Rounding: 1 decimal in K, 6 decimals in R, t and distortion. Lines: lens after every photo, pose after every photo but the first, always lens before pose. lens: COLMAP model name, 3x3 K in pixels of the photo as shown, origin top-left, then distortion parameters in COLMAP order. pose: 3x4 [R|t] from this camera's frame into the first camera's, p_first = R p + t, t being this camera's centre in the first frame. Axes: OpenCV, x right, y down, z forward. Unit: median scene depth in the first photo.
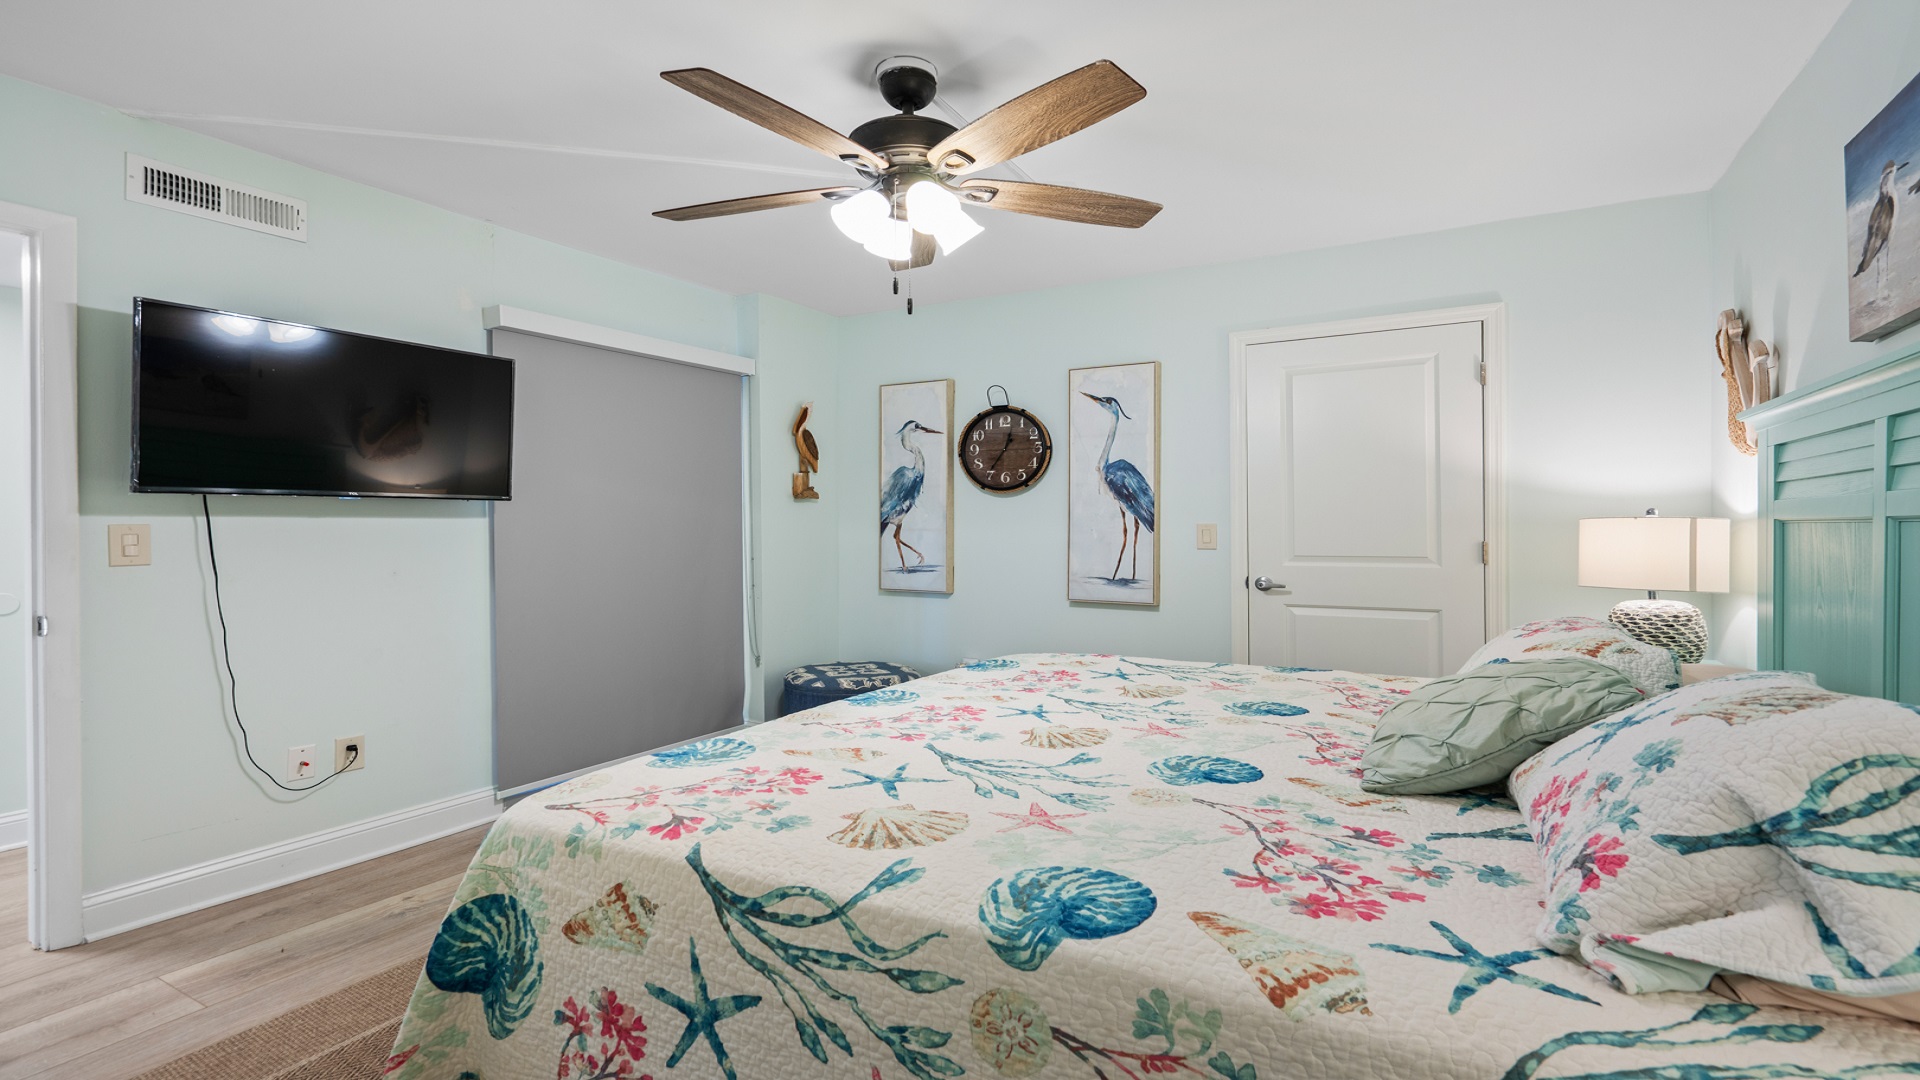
lens RADIAL K [[877.6, 0, 962.6], [0, 877.6, 526.1], [0, 0, 1]] dist [-0.006273, 0.002662]
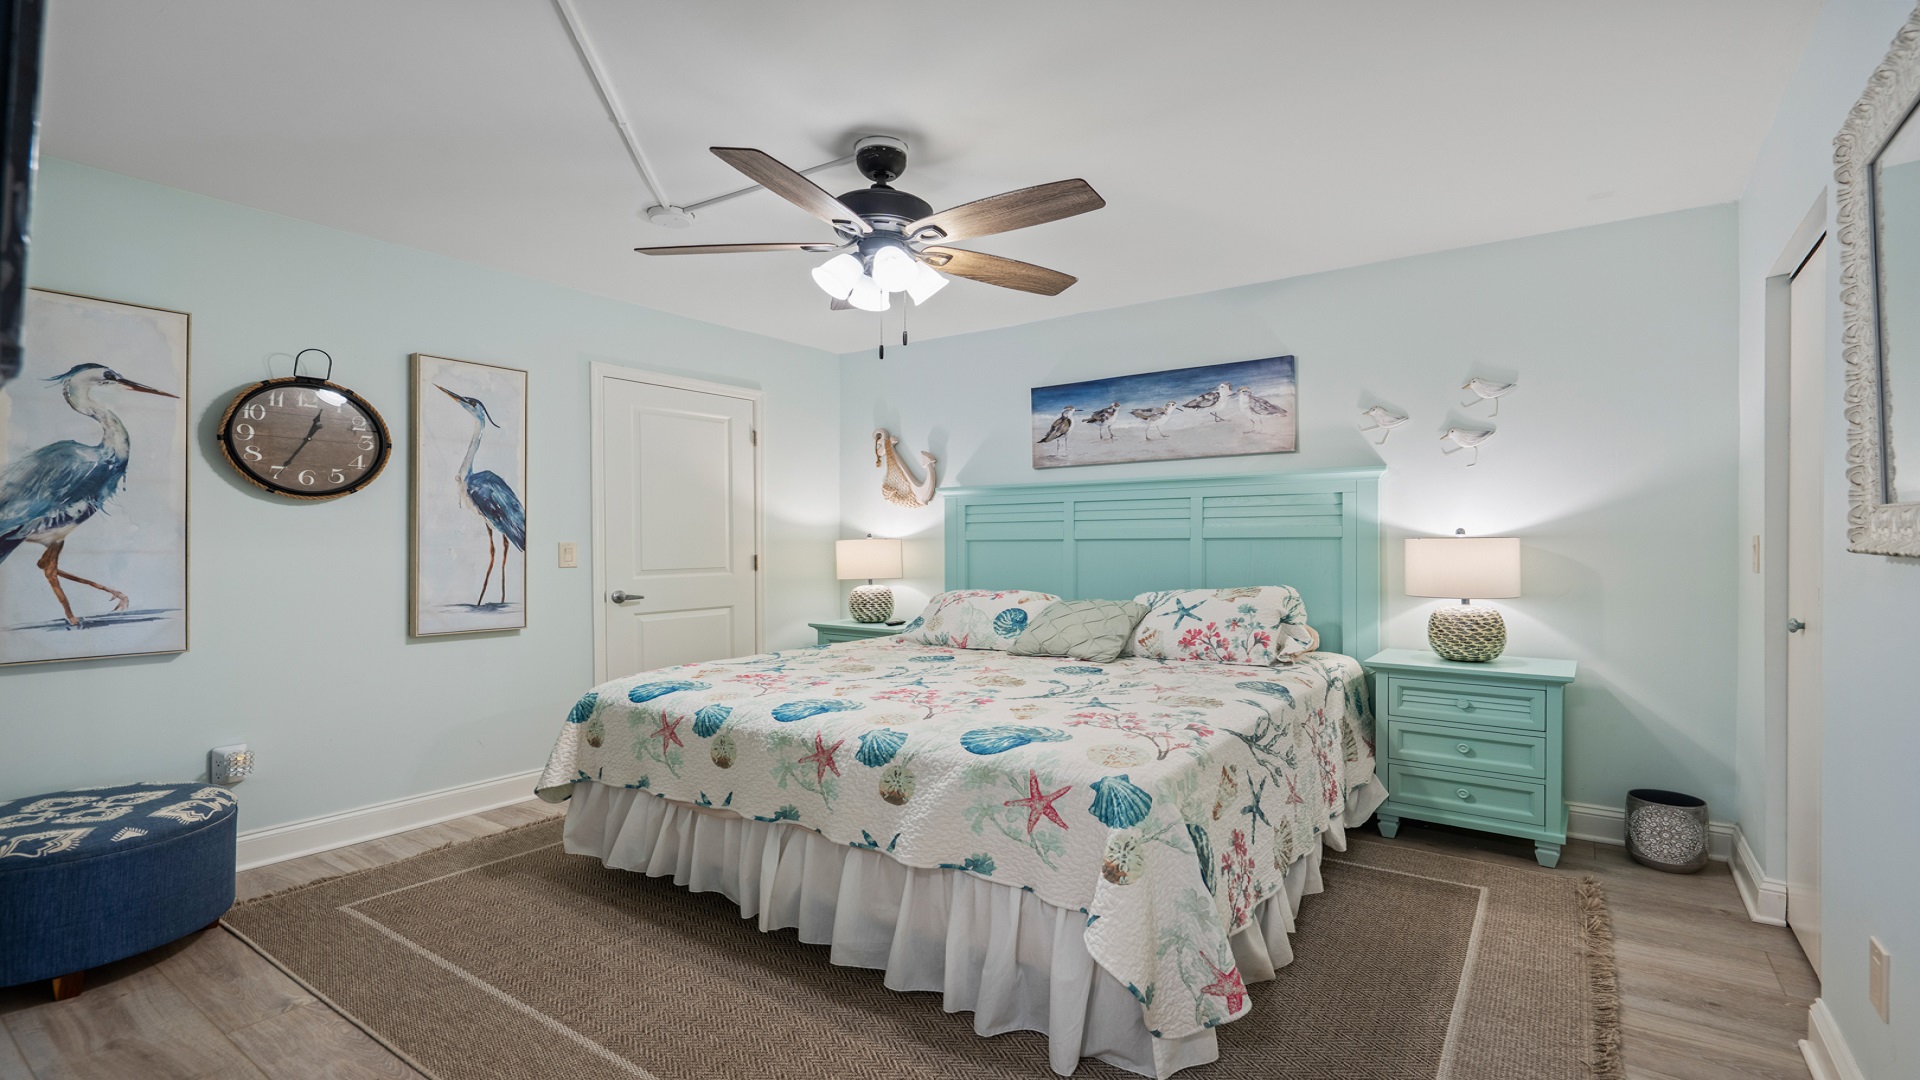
lens RADIAL K [[877.6, 0, 963.2], [0, 877.6, 542.8], [0, 0, 1]] dist [-0.006273, 0.002662]
pose [[0.098691, 0.001735, 0.995117, -0.657888], [0.005000, 0.999985, -0.002239, 0.002383], [-0.995106, 0.005197, 0.098681, 0.425026]]
